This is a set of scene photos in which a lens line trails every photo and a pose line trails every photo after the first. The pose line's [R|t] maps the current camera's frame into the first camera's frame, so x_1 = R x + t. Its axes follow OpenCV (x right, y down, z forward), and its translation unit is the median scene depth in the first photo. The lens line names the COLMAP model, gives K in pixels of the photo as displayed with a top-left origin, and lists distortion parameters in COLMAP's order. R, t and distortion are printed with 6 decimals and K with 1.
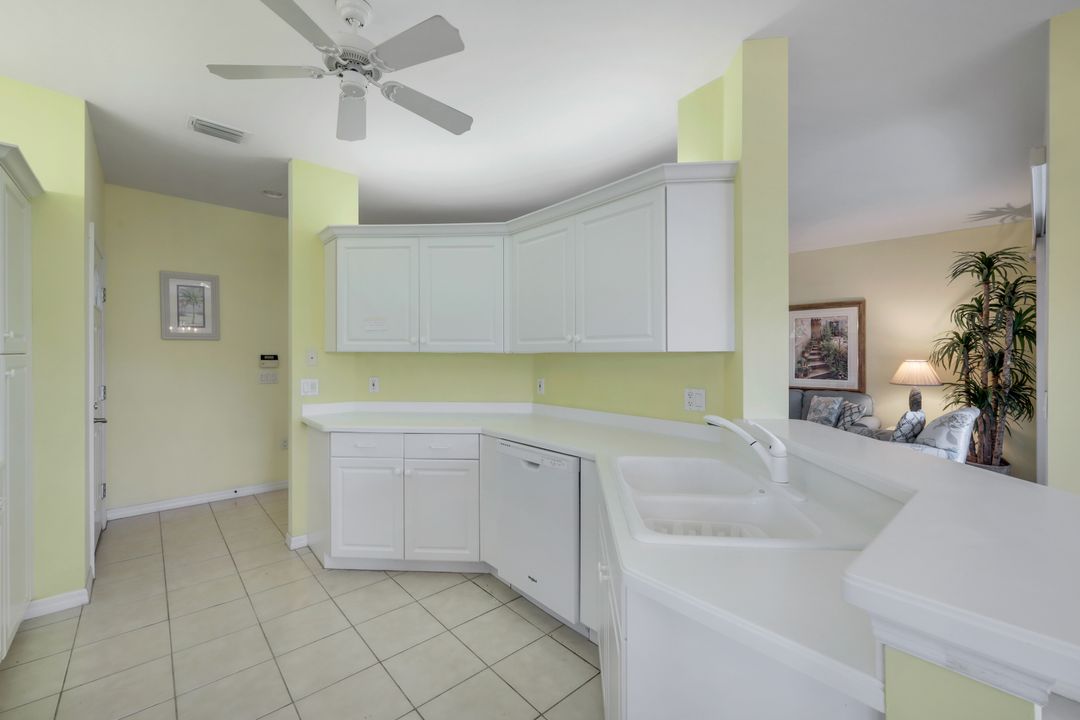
lens RADIAL K [[448.5, 0, 537.9], [0, 448.5, 357.6], [0, 0, 1]] dist [-0.008729, 0.000688]
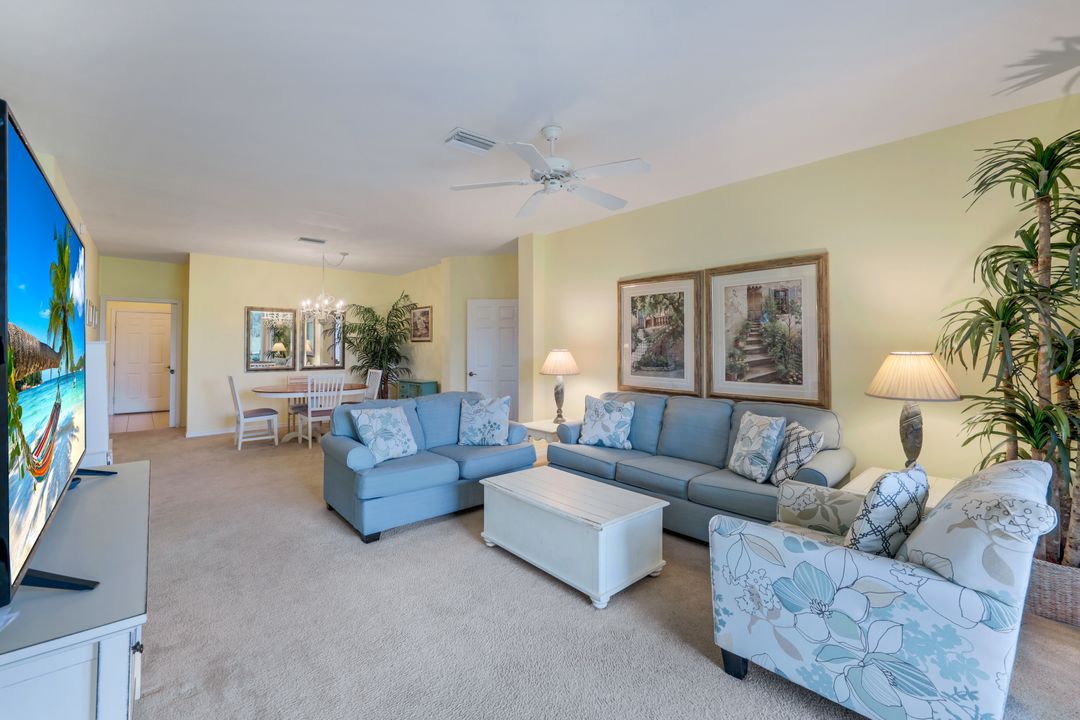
lens RADIAL K [[448.5, 0, 547.3], [0, 448.5, 341.2], [0, 0, 1]] dist [-0.008729, 0.000688]
pose [[0.999990, -0.004330, 0.001270, 0.418612], [0.004351, 0.999841, -0.017264, -0.000153], [-0.001195, 0.017270, 0.999850, 0.473289]]
